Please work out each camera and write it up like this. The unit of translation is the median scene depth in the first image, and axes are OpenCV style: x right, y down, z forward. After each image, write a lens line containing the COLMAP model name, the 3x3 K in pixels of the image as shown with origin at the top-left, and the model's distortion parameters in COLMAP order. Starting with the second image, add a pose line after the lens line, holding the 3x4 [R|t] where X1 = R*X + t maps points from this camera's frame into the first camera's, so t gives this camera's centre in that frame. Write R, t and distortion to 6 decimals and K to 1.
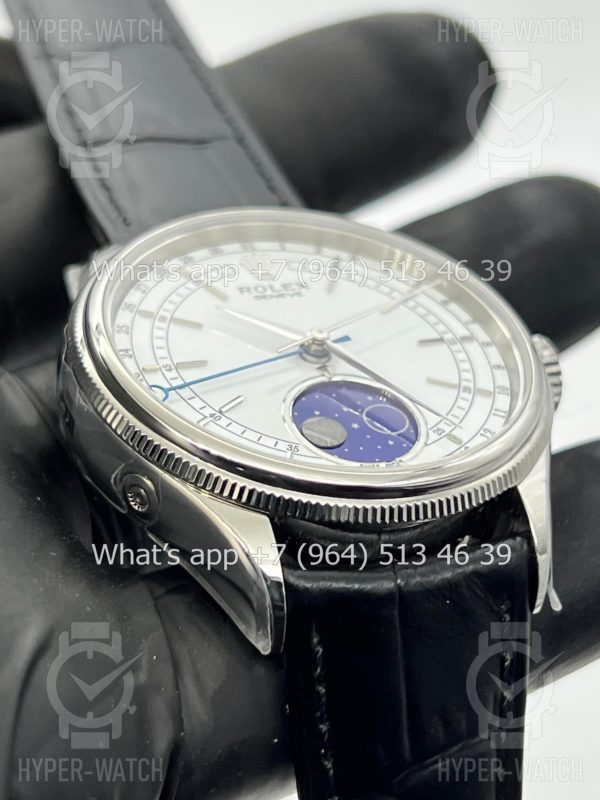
lens RADIAL K [[1875.2, 0, 307.1], [0, 1875.2, 396.2], [0, 0, 1]] dist [0.256814, 0.000000]
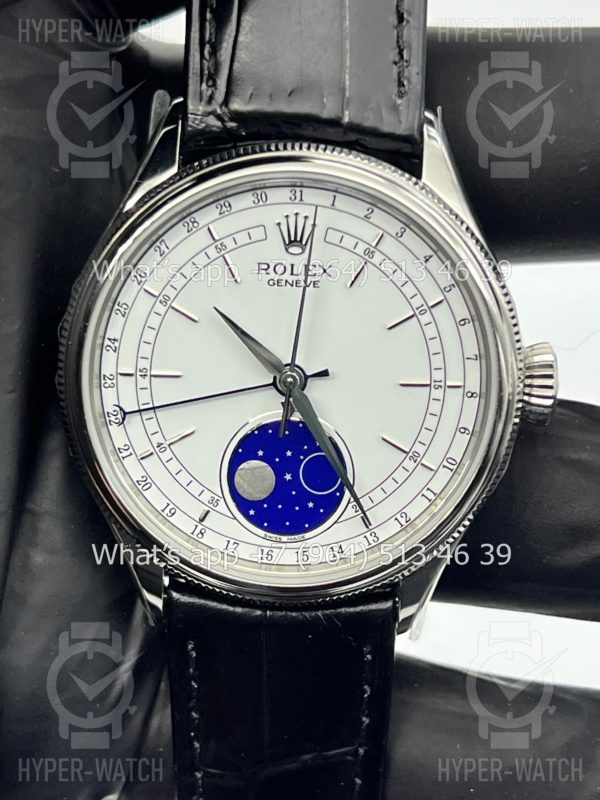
lens RADIAL K [[1875.2, 0, 297.8], [0, 1875.2, 428.7], [0, 0, 1]] dist [0.256814, 0.000000]
pose [[0.896651, 0.420160, -0.139580, 0.171082], [-0.110635, 0.517899, 0.848258, -0.926094], [0.428692, -0.745149, 0.510859, 0.448338]]
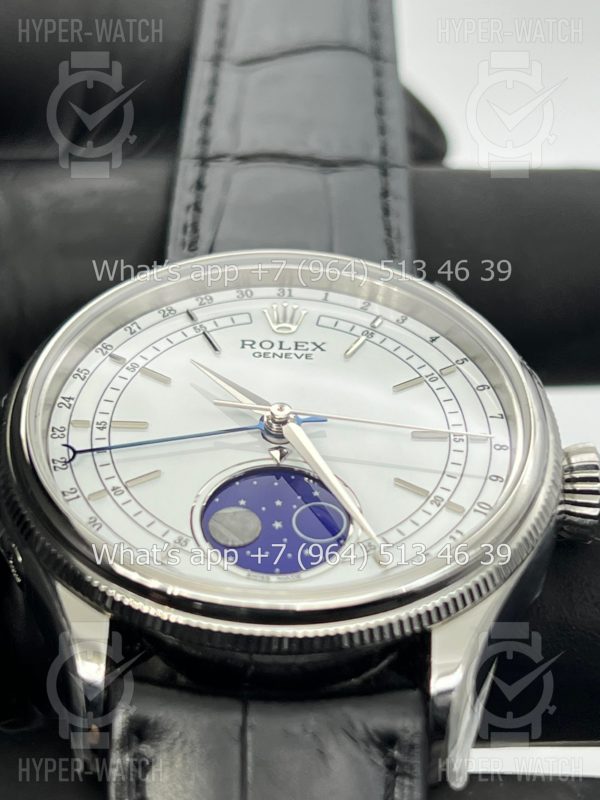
lens RADIAL K [[1875.2, 0, 297.4], [0, 1875.2, 402.2], [0, 0, 1]] dist [0.256814, 0.000000]
pose [[0.908646, 0.147827, -0.390524, 0.358405], [-0.127930, 0.988817, 0.076644, -0.106069], [0.397487, -0.019682, 0.917397, 0.205059]]
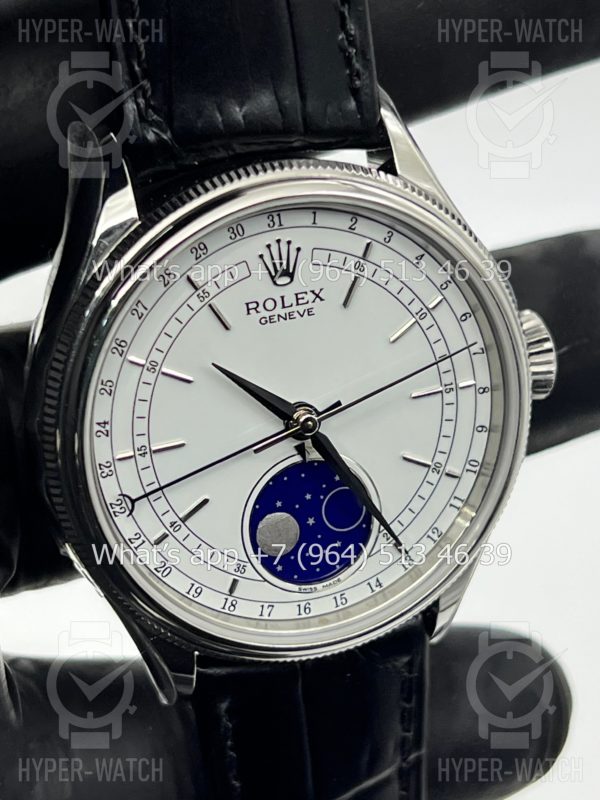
lens RADIAL K [[1875.2, 0, 302.1], [0, 1875.2, 394.1], [0, 0, 1]] dist [0.256814, 0.000000]
pose [[0.956717, 0.215585, 0.195490, -0.188013], [-0.274854, 0.448577, 0.850432, -0.858405], [0.095648, -0.867353, 0.488415, 0.555555]]
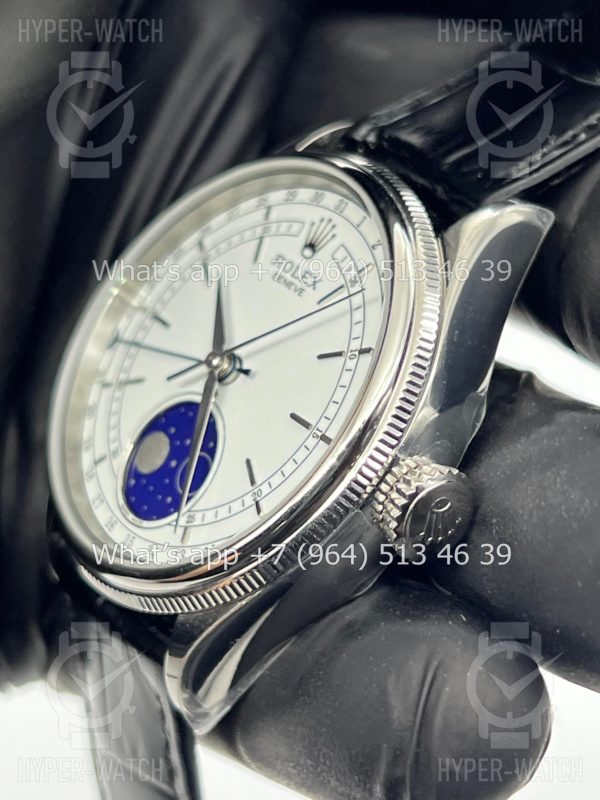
lens RADIAL K [[1875.2, 0, 300.0], [0, 1875.2, 401.5], [0, 0, 1]] dist [0.256814, 0.000000]
pose [[0.168677, 0.575410, -0.800282, 0.812251], [0.094539, 0.798728, 0.594218, -0.594311], [0.981127, -0.175889, 0.080329, 0.974573]]
